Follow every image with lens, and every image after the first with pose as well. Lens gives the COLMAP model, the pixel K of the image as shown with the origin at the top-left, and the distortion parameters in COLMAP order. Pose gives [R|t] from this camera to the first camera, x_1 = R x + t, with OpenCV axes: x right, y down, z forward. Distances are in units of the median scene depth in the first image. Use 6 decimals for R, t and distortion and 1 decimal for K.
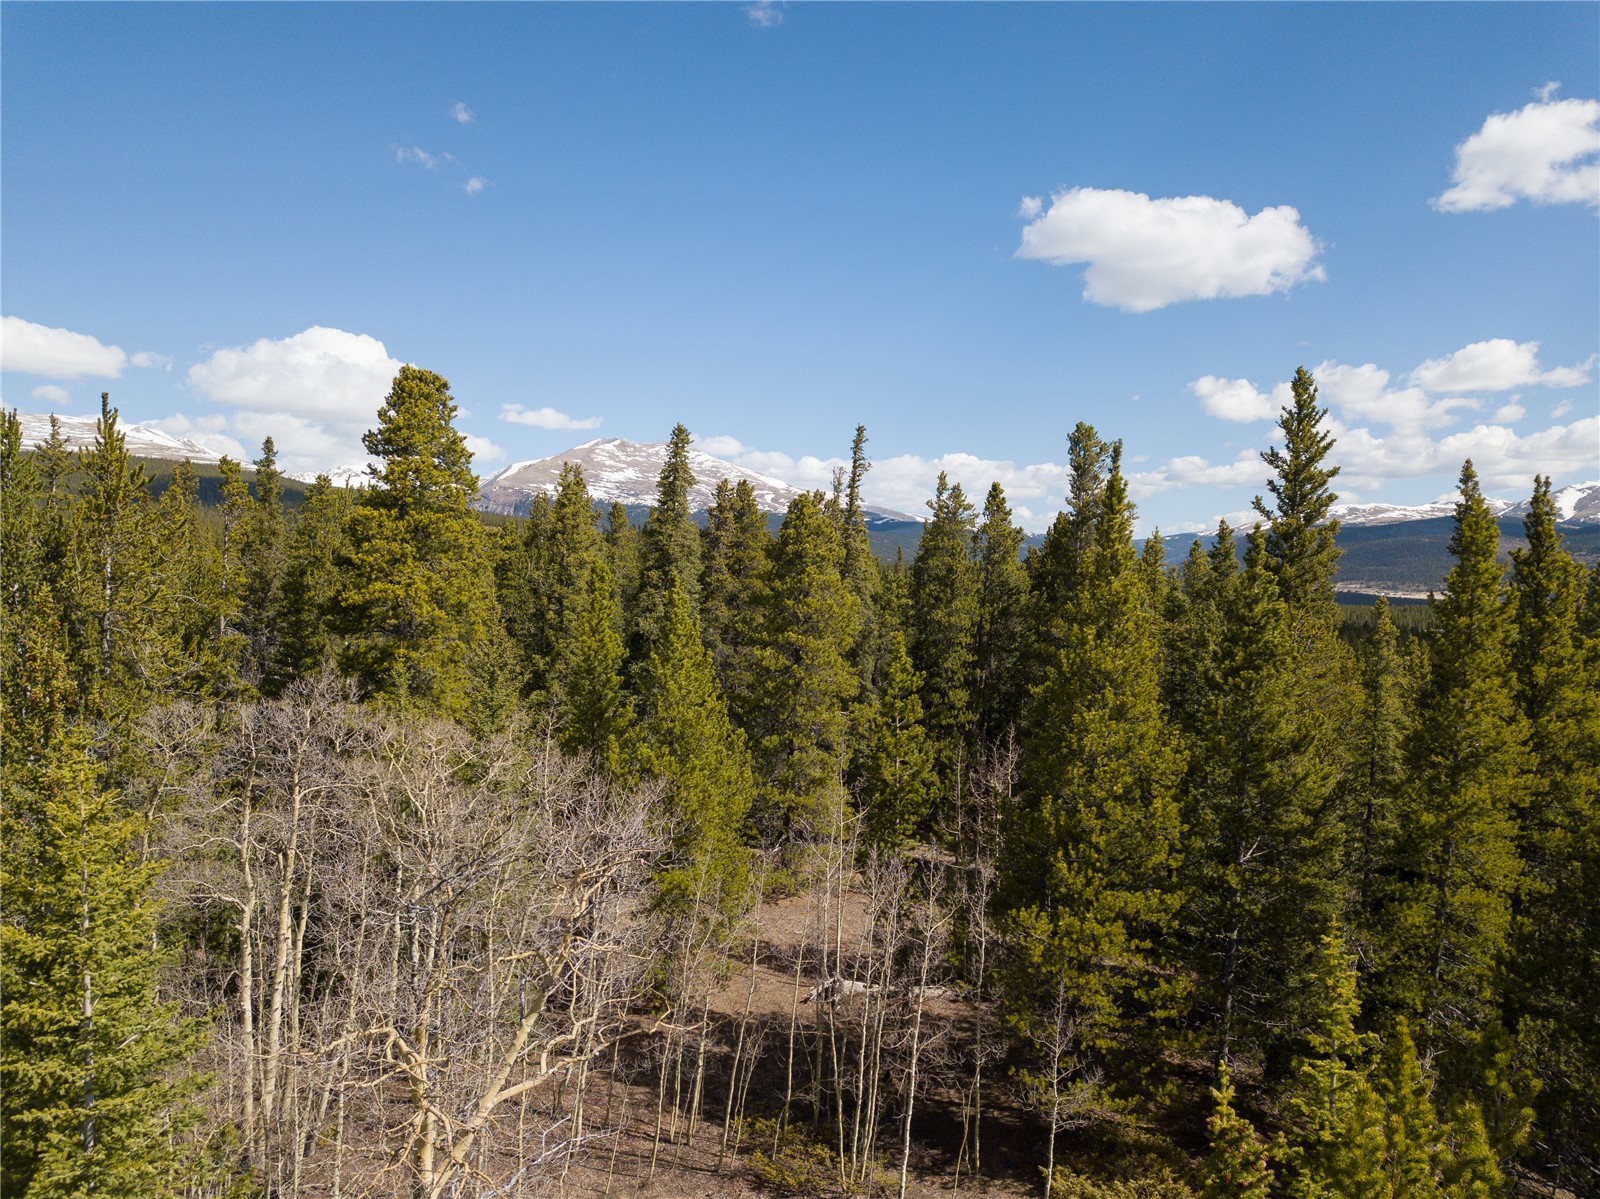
lens RADIAL K [[1215.7, 0, 809.2], [0, 1215.7, 605.4], [0, 0, 1]] dist [0.023919, -0.024594]
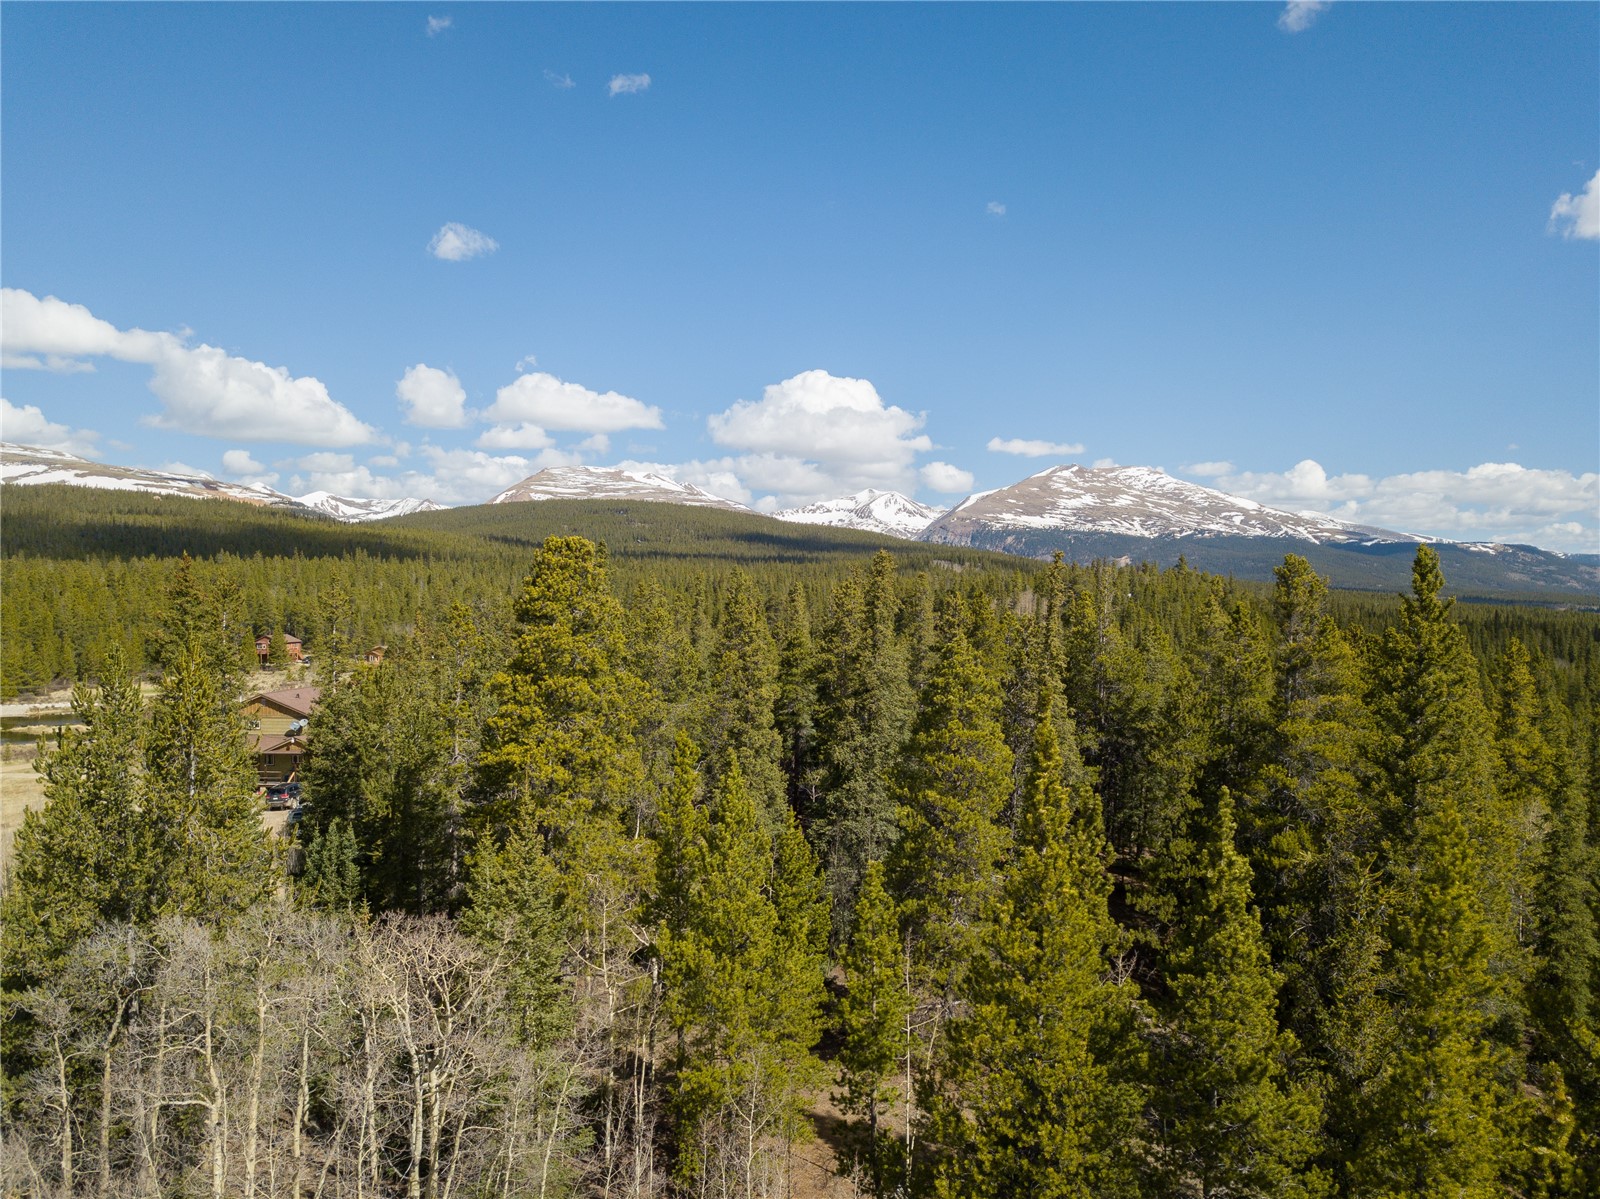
lens RADIAL K [[1215.7, 0, 804.2], [0, 1215.7, 631.6], [0, 0, 1]] dist [0.023919, -0.024594]
pose [[0.930037, 0.007095, -0.367397, 0.286869], [-0.007297, 0.999973, 0.000840, -0.121979], [0.367393, 0.001900, 0.930064, 0.089746]]
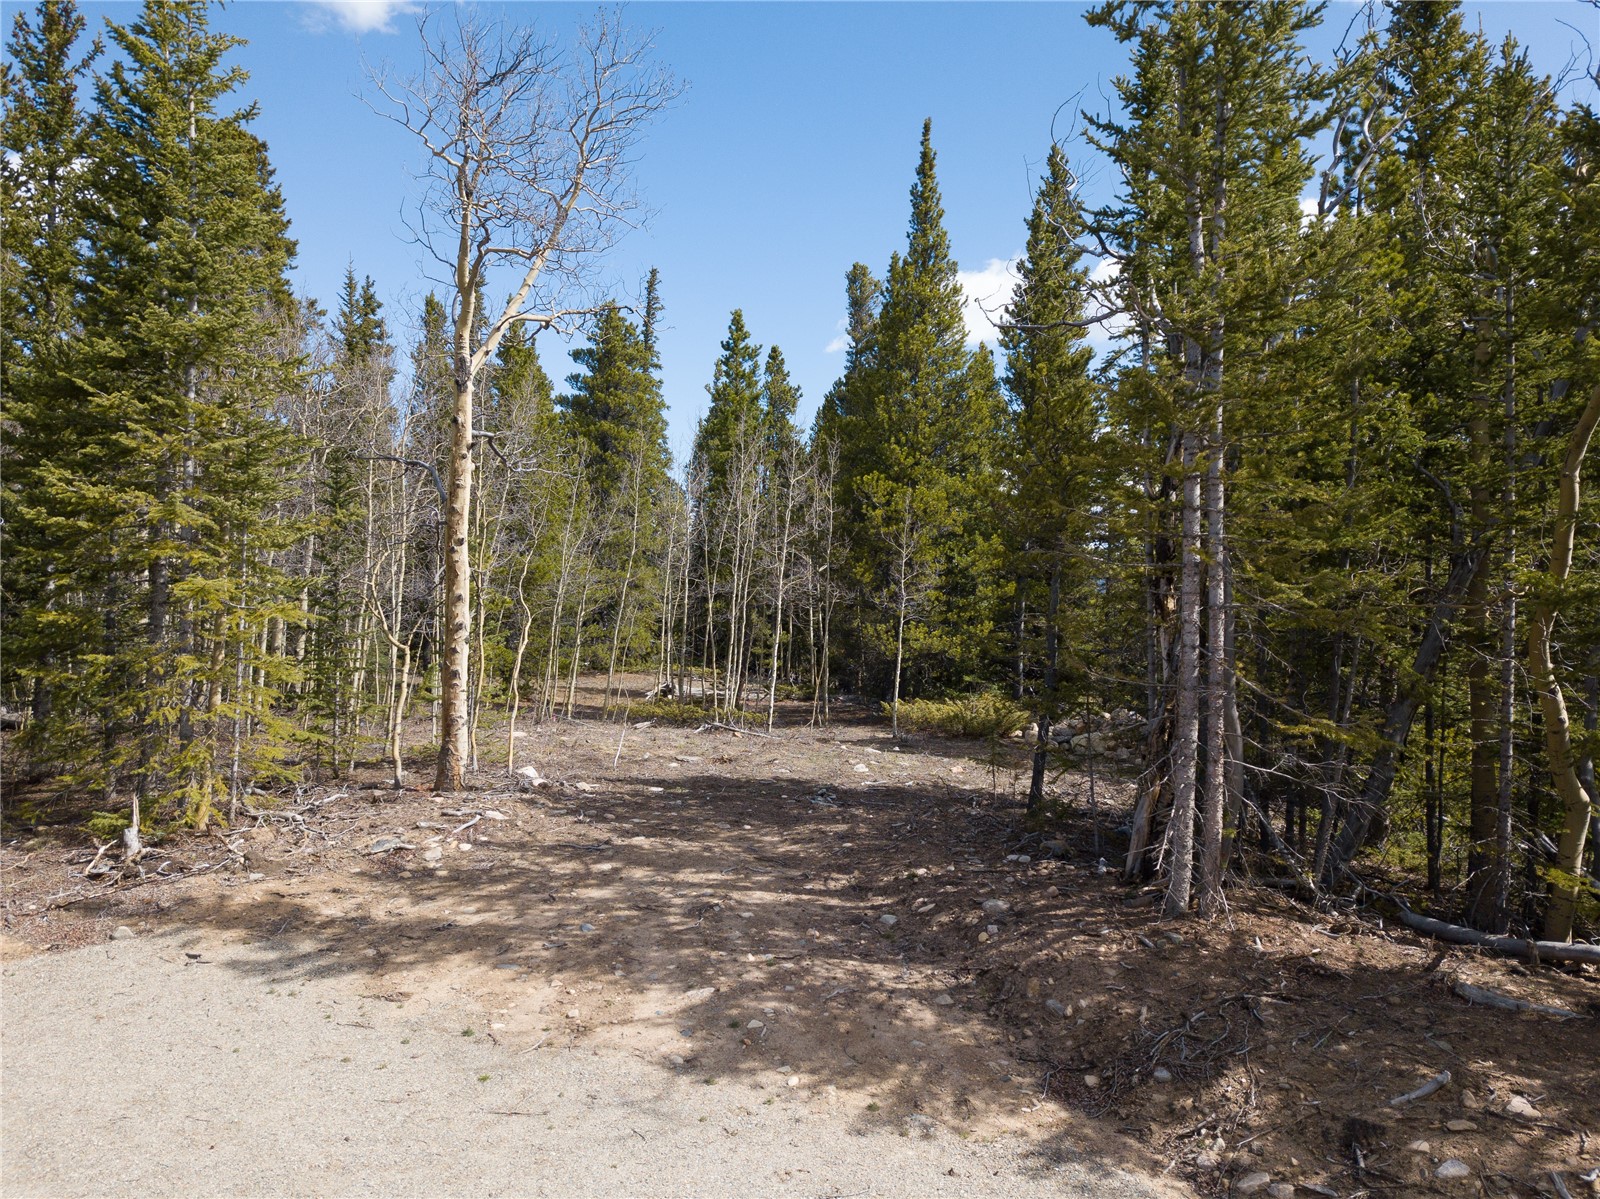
lens RADIAL K [[1215.7, 0, 802.8], [0, 1215.7, 604.5], [0, 0, 1]] dist [0.023919, -0.024594]
pose [[0.976695, -0.008432, 0.214467, -0.087721], [0.017719, 0.998985, -0.041417, 0.270666], [-0.213900, 0.044252, 0.975853, -0.080173]]
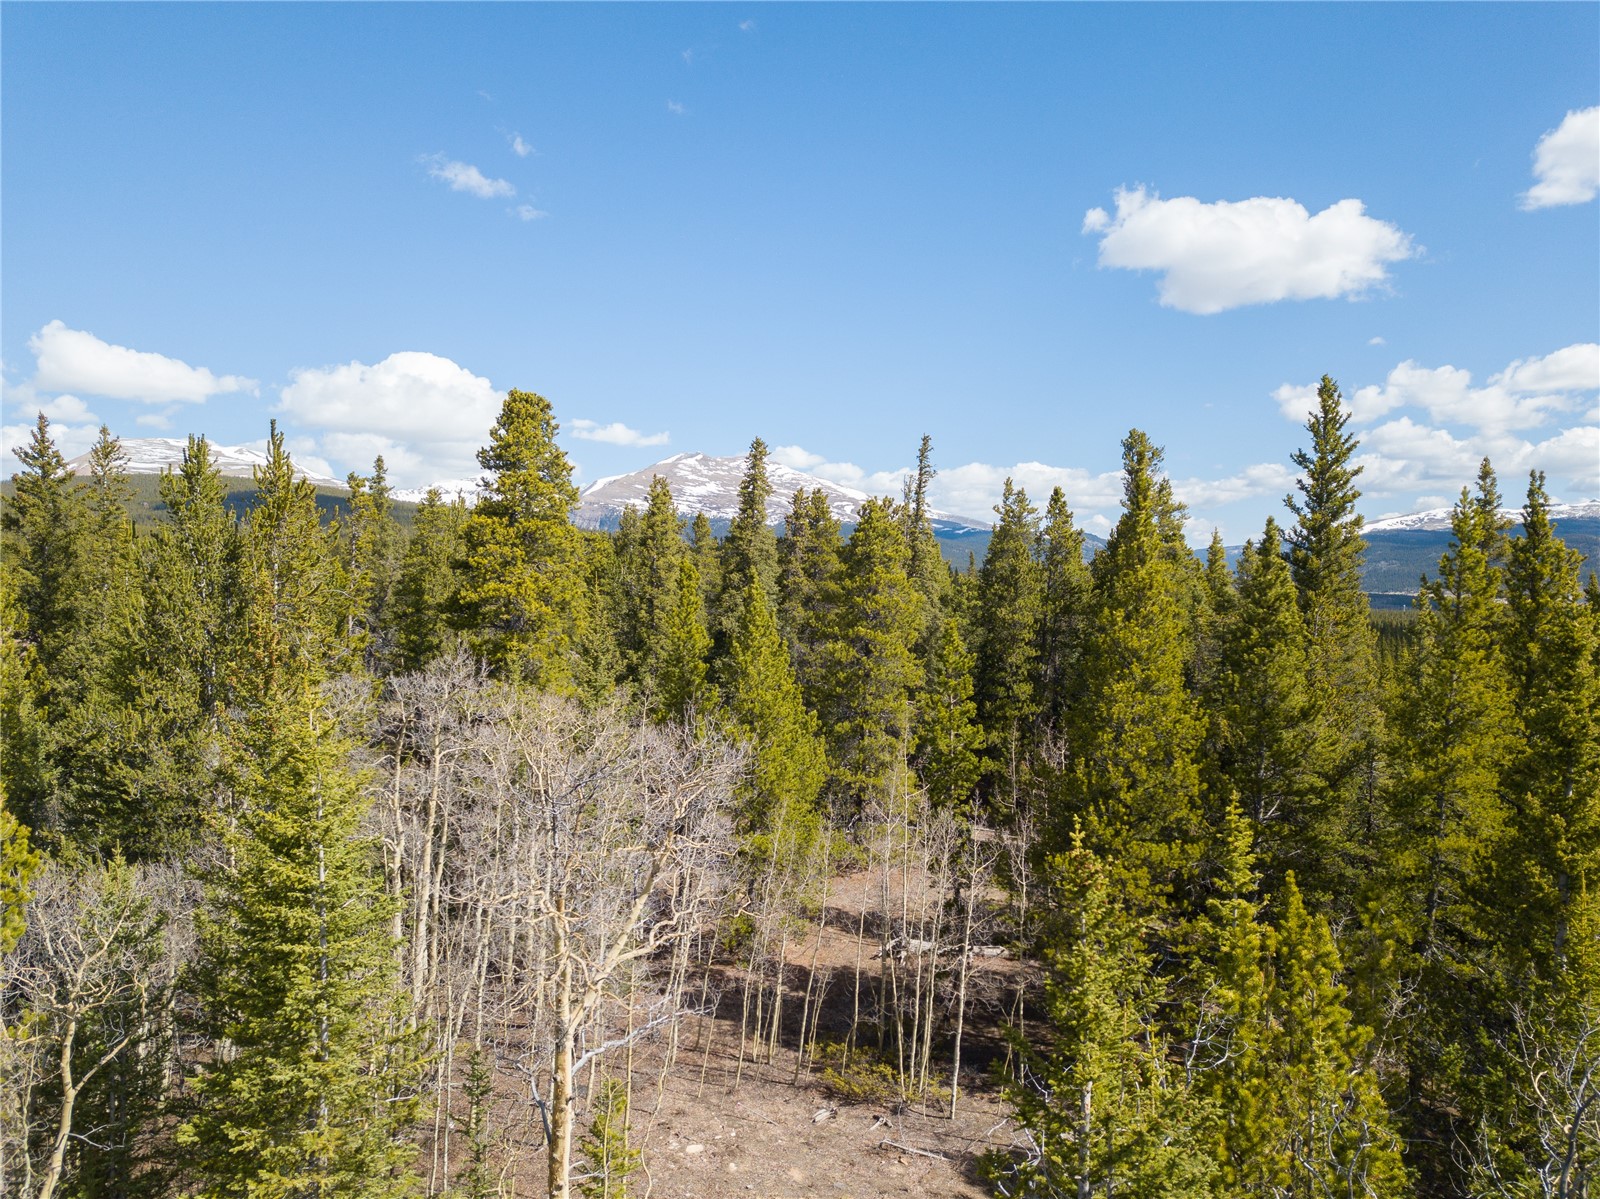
lens RADIAL K [[1215.7, 0, 808.0], [0, 1215.7, 609.3], [0, 0, 1]] dist [0.023919, -0.024594]
pose [[0.997669, -0.007691, -0.067806, 0.013542], [0.007271, 0.999953, -0.006426, 0.015237], [0.067852, 0.005918, 0.997678, -0.101814]]
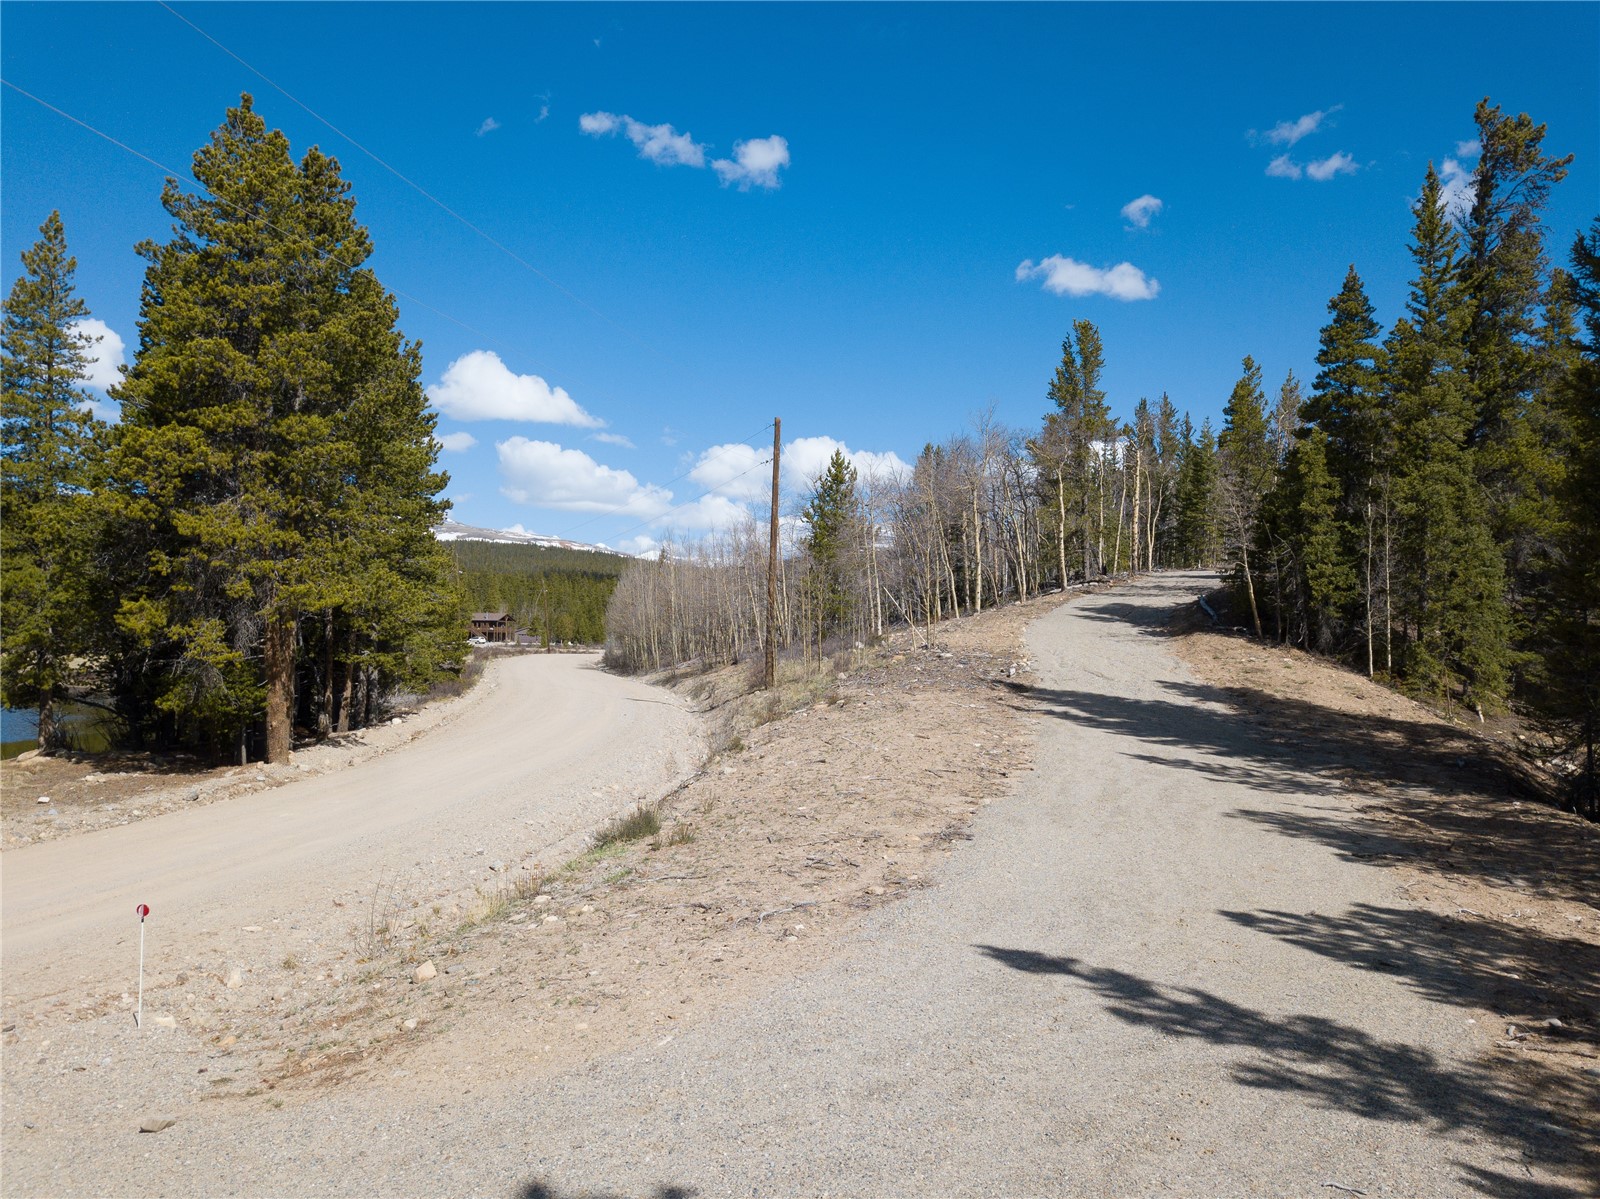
lens RADIAL K [[1215.7, 0, 801.2], [0, 1215.7, 600.7], [0, 0, 1]] dist [0.023919, -0.024594]
pose [[0.809284, -0.022604, -0.586983, 0.536145], [-0.020223, 0.997595, -0.066297, 0.550185], [0.587070, 0.065524, 0.806880, -1.979178]]
